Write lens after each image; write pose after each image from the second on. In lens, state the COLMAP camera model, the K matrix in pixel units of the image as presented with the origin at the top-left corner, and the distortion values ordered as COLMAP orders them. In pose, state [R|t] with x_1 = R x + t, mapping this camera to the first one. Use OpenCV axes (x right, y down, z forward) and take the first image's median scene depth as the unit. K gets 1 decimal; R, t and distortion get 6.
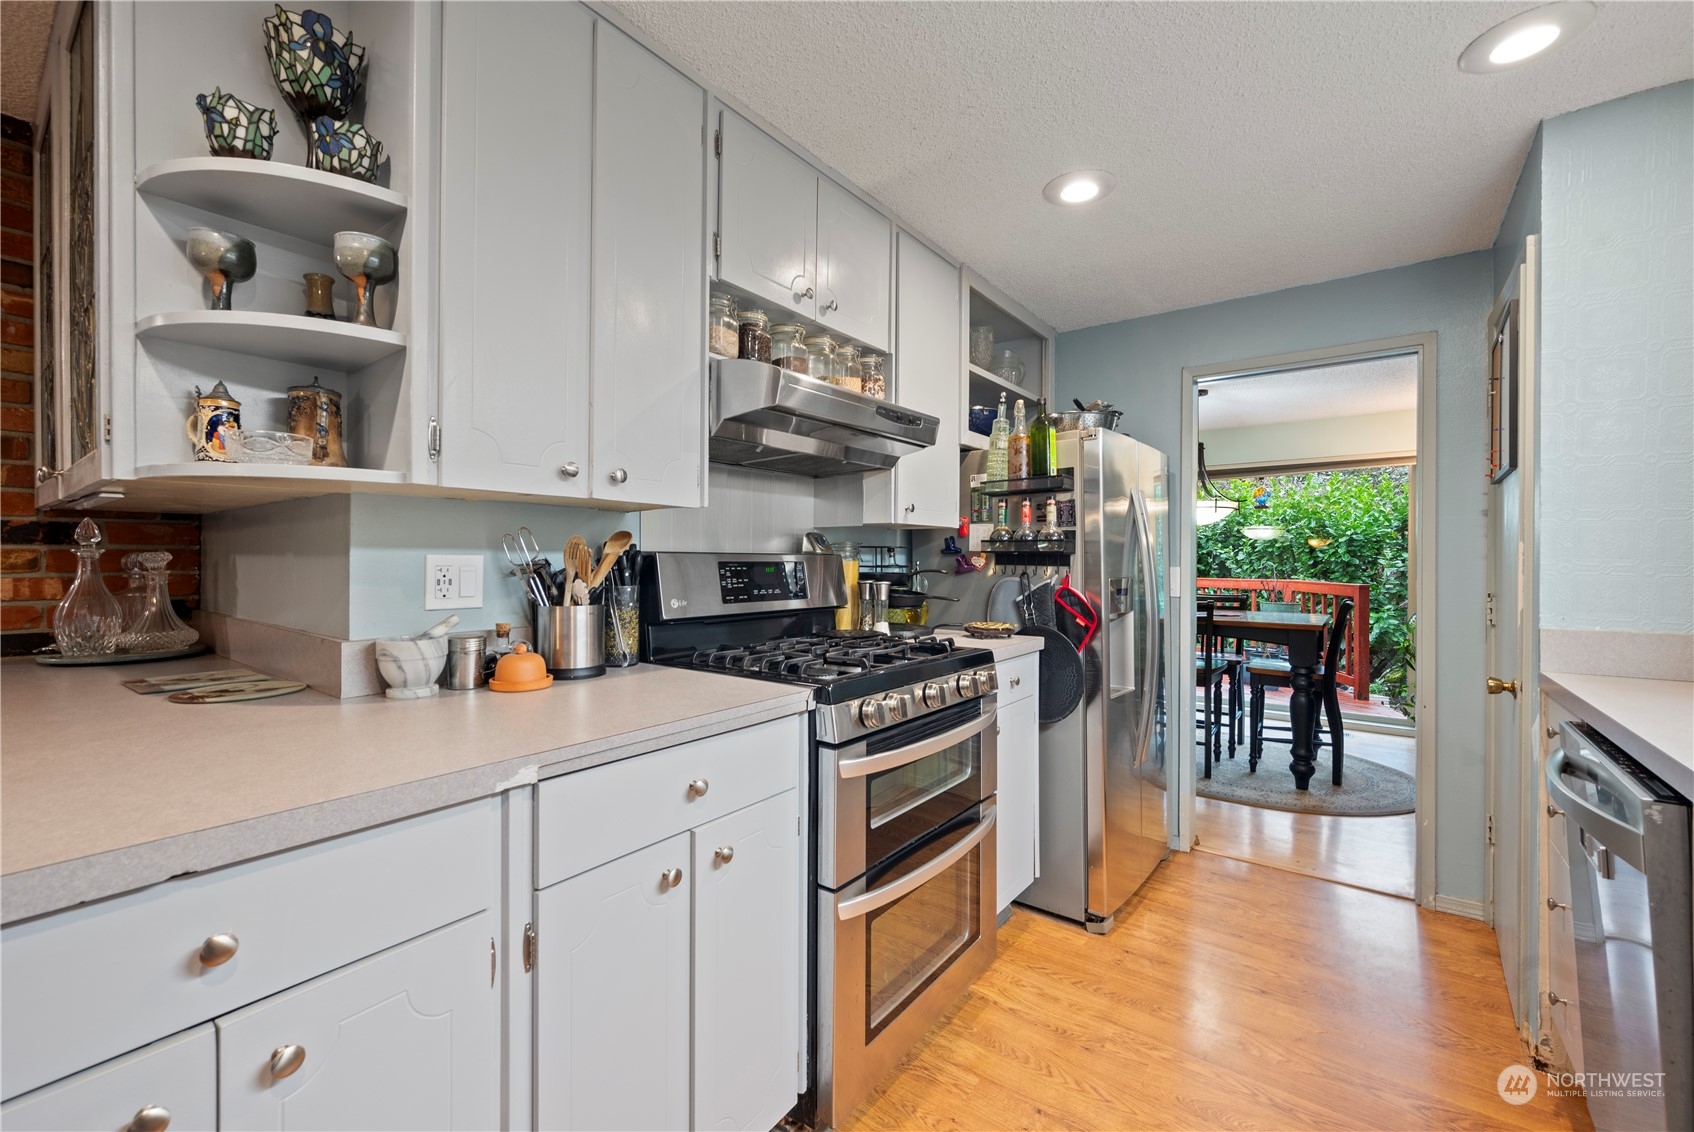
lens RADIAL K [[703.3, 0, 854.2], [0, 703.3, 558.8], [0, 0, 1]] dist [0.002000, 0.000378]
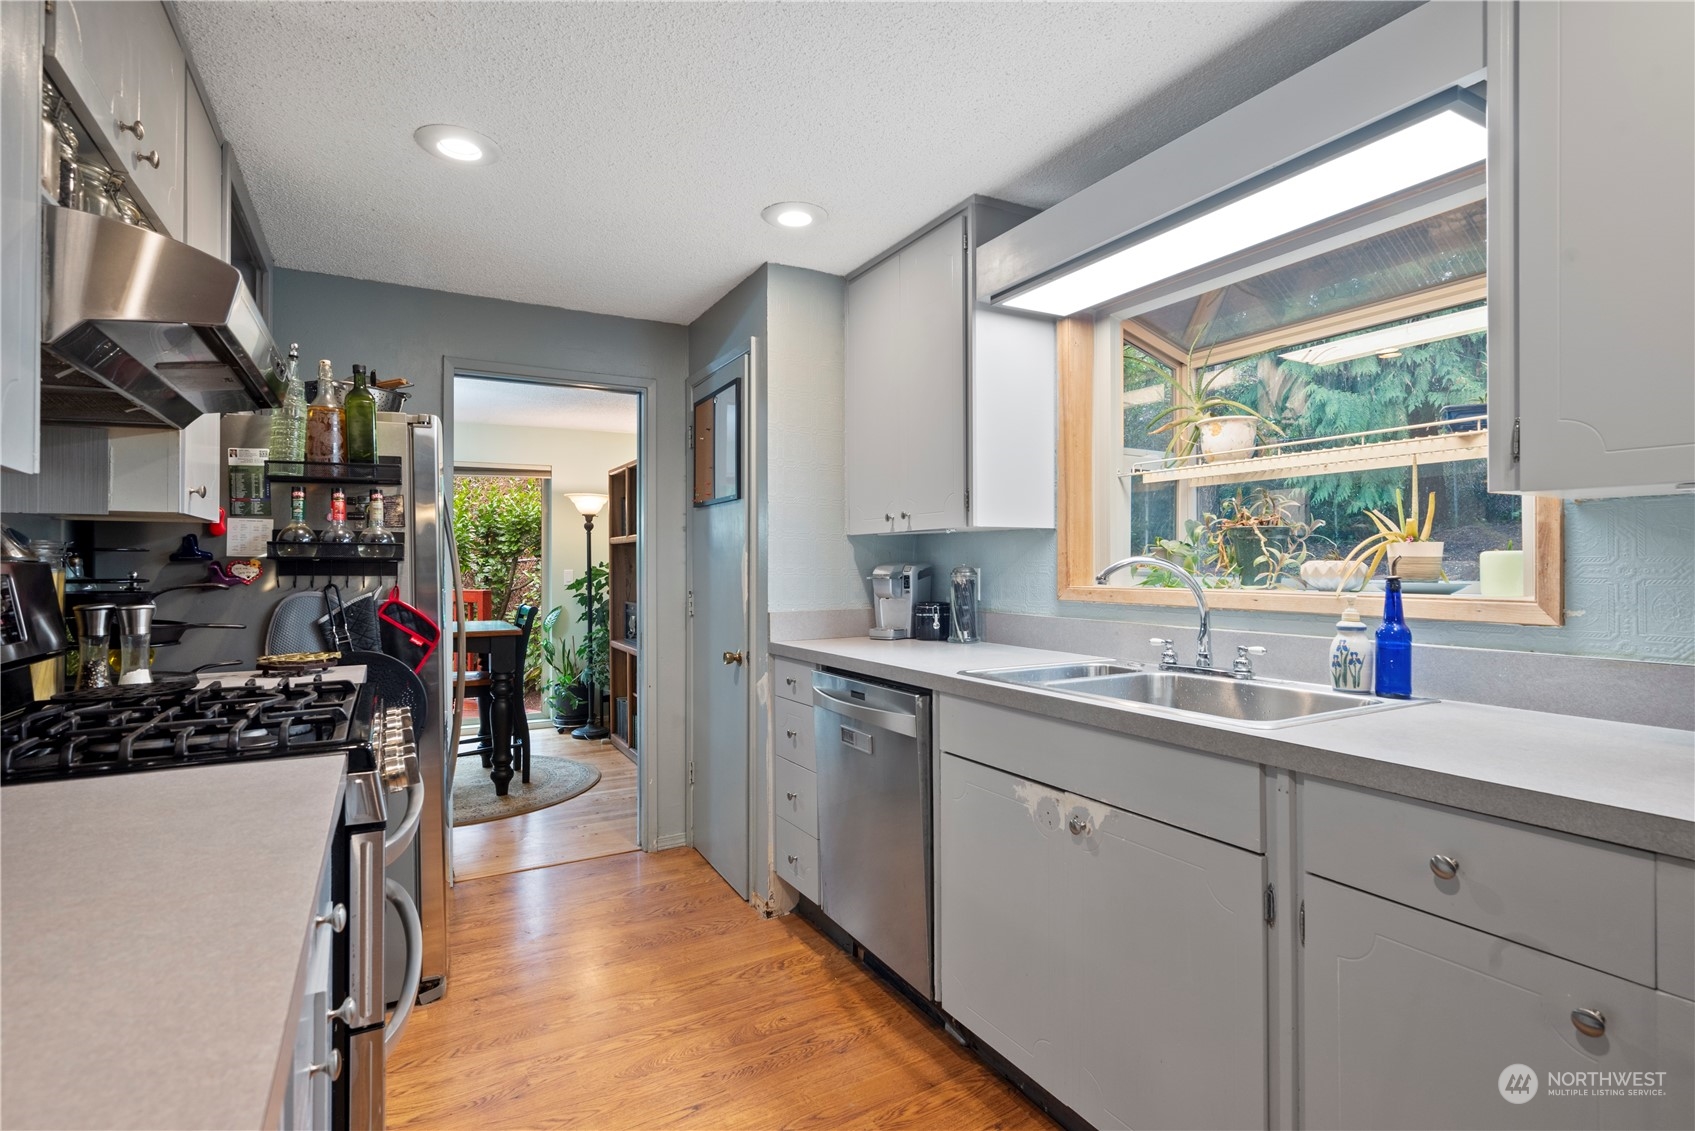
lens RADIAL K [[818.5, 0, 843.2], [0, 818.5, 558.6], [0, 0, 1]] dist [-0.002464, -0.000202]
pose [[0.406653, 0.001819, 0.913581, -0.352505], [0.005348, 0.999976, -0.004372, -0.002202], [-0.913567, 0.006664, 0.406633, 0.124517]]
